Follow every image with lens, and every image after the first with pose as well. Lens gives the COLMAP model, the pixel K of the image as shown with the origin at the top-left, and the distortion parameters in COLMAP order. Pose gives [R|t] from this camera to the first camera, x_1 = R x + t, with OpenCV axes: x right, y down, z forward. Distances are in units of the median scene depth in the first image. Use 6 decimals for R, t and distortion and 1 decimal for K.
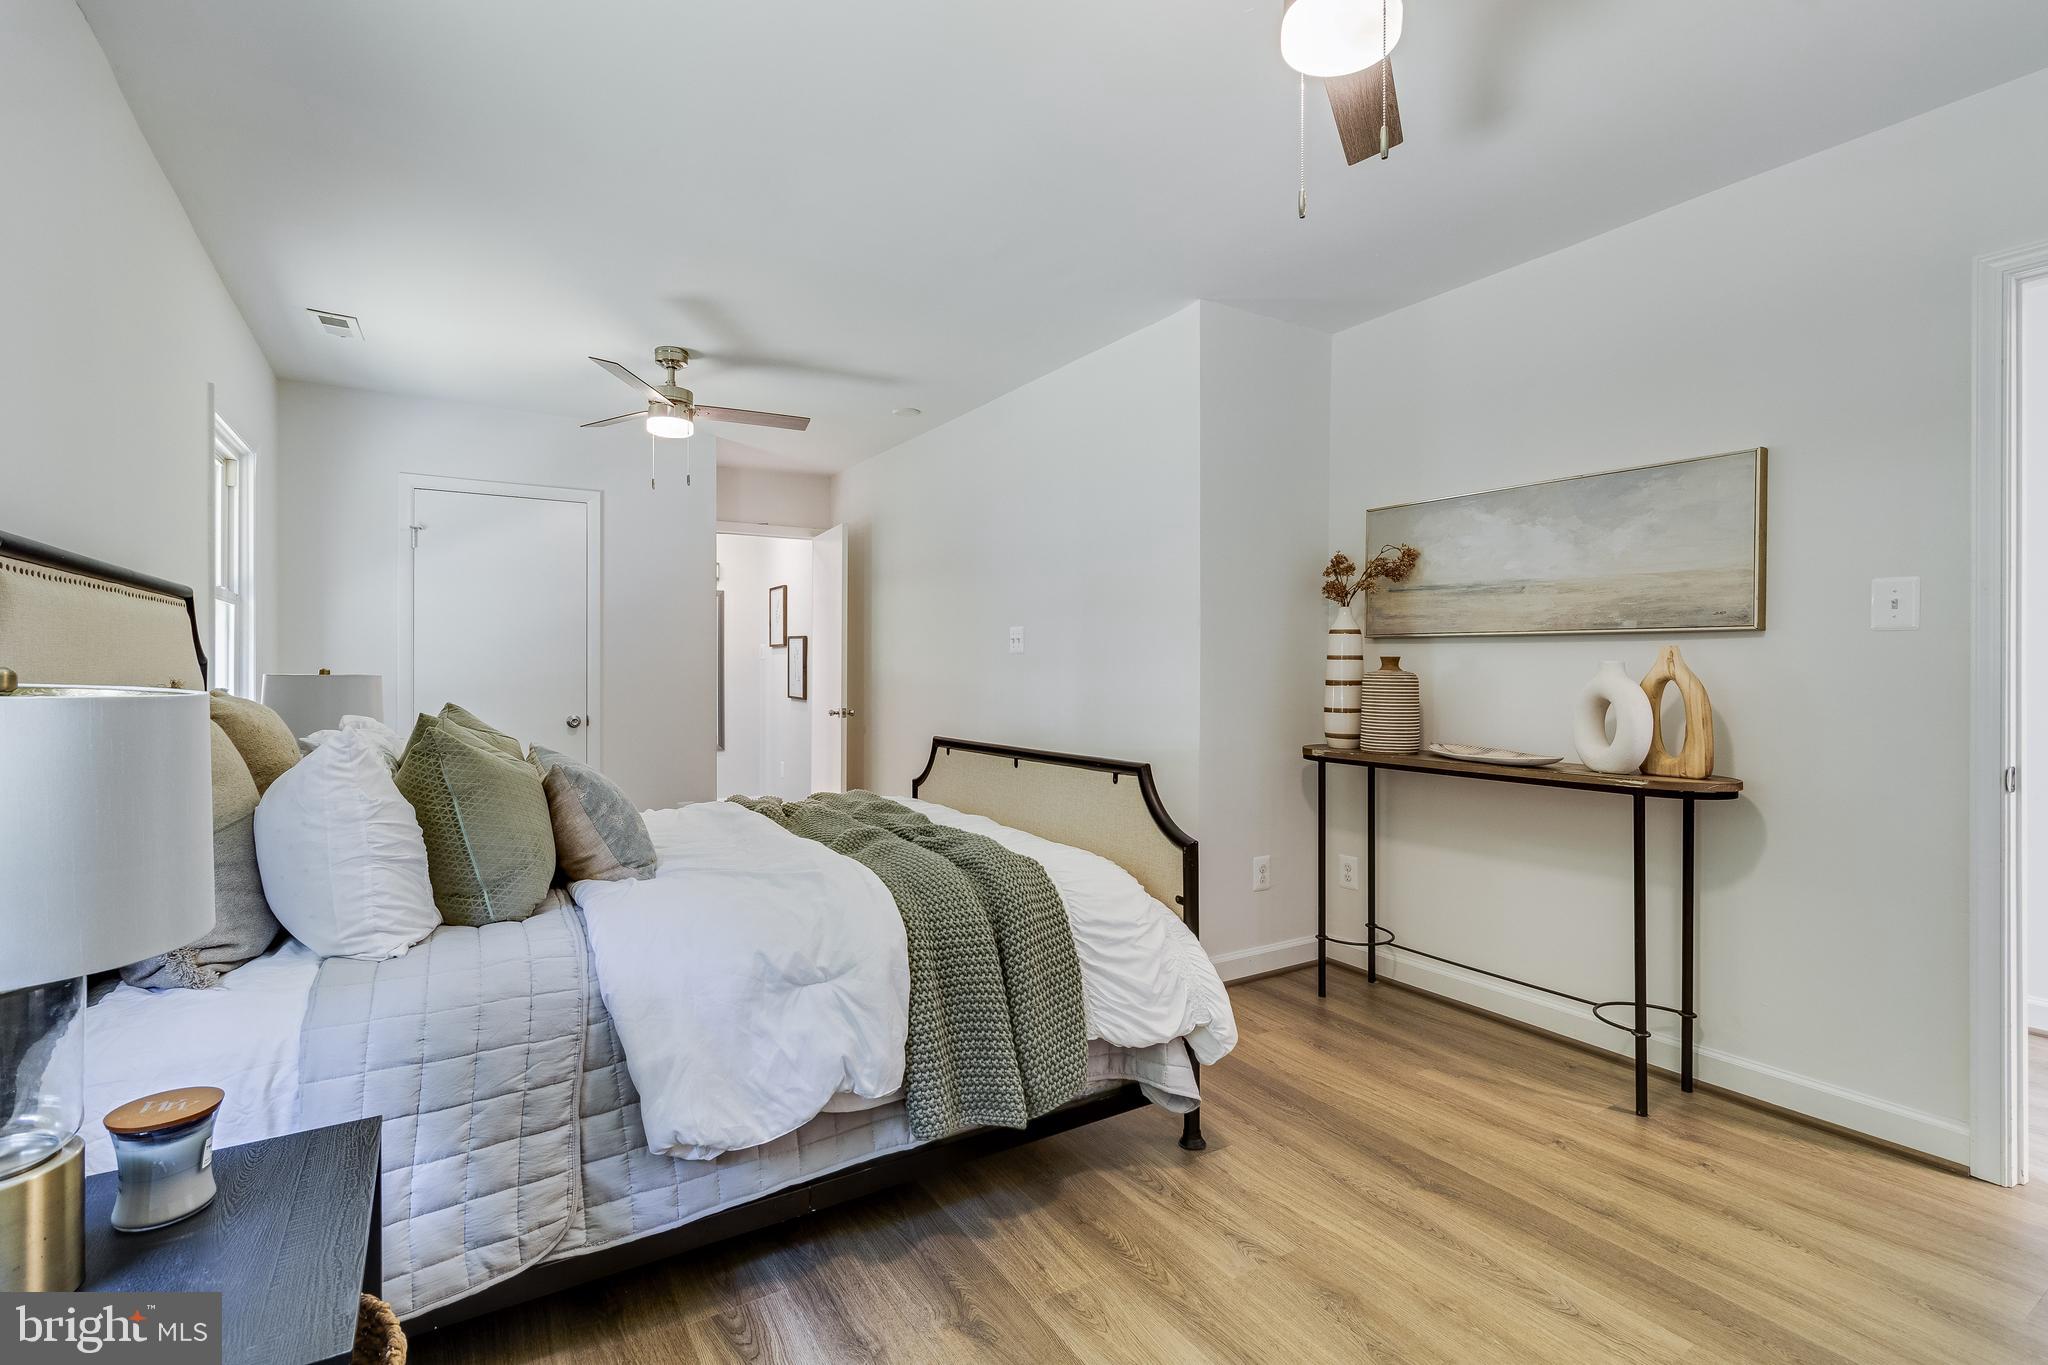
lens RADIAL K [[945.7, 0, 1022.9], [0, 945.7, 672.0], [0, 0, 1]] dist [-0.000485, 0.000614]
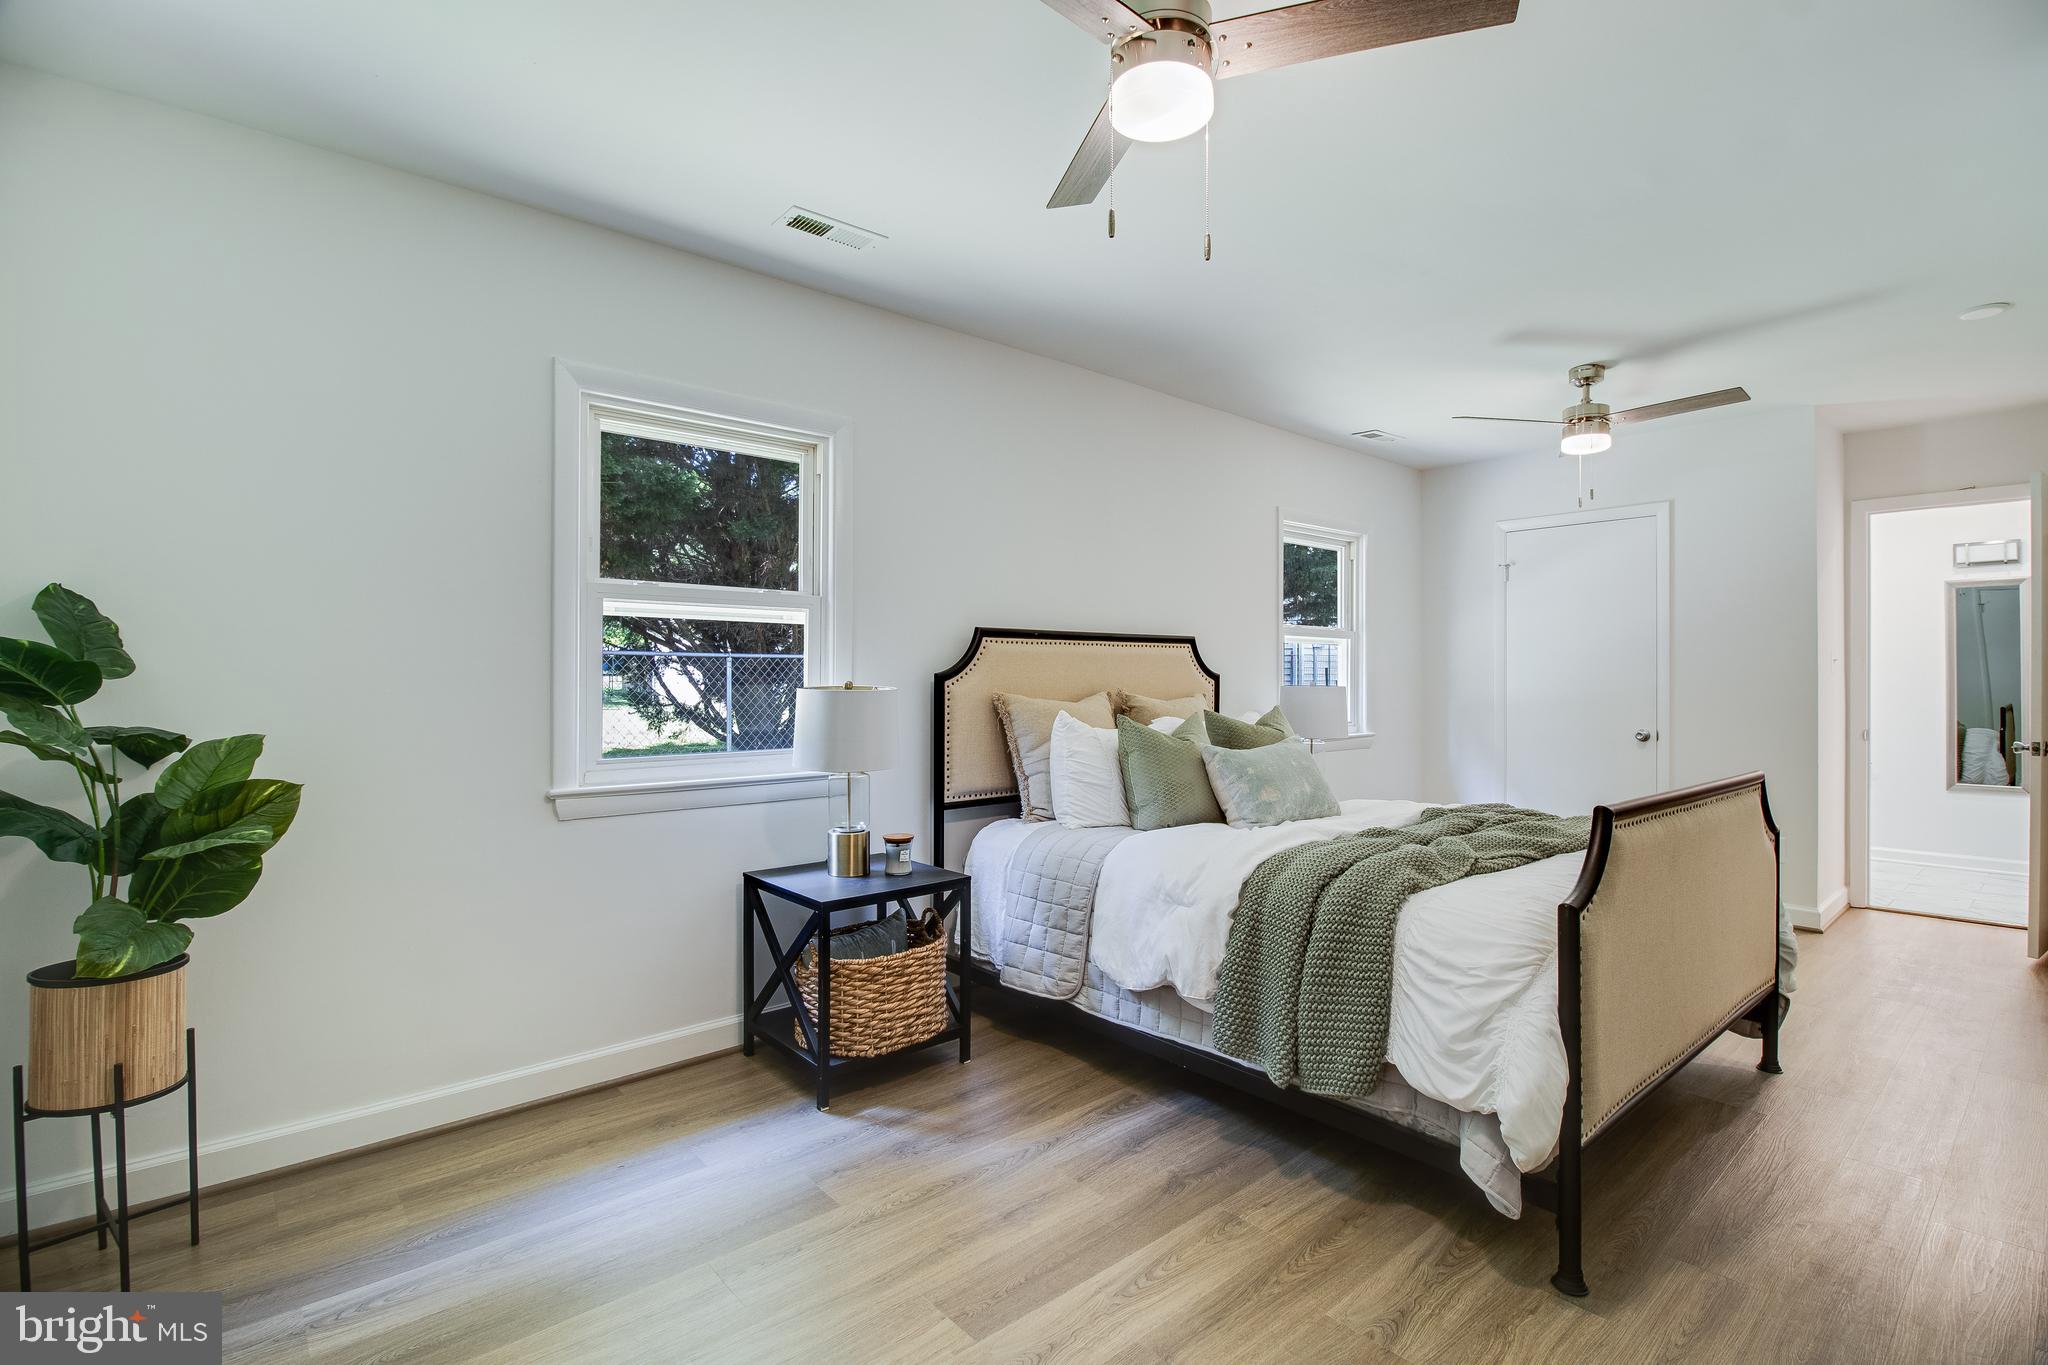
lens RADIAL K [[945.7, 0, 1024.9], [0, 945.7, 678.8], [0, 0, 1]] dist [-0.000485, 0.000614]
pose [[0.152883, 0.001494, -0.988243, 0.976729], [-0.007300, 0.999973, 0.000383, -0.008731], [0.988217, 0.007155, 0.152890, 0.465454]]
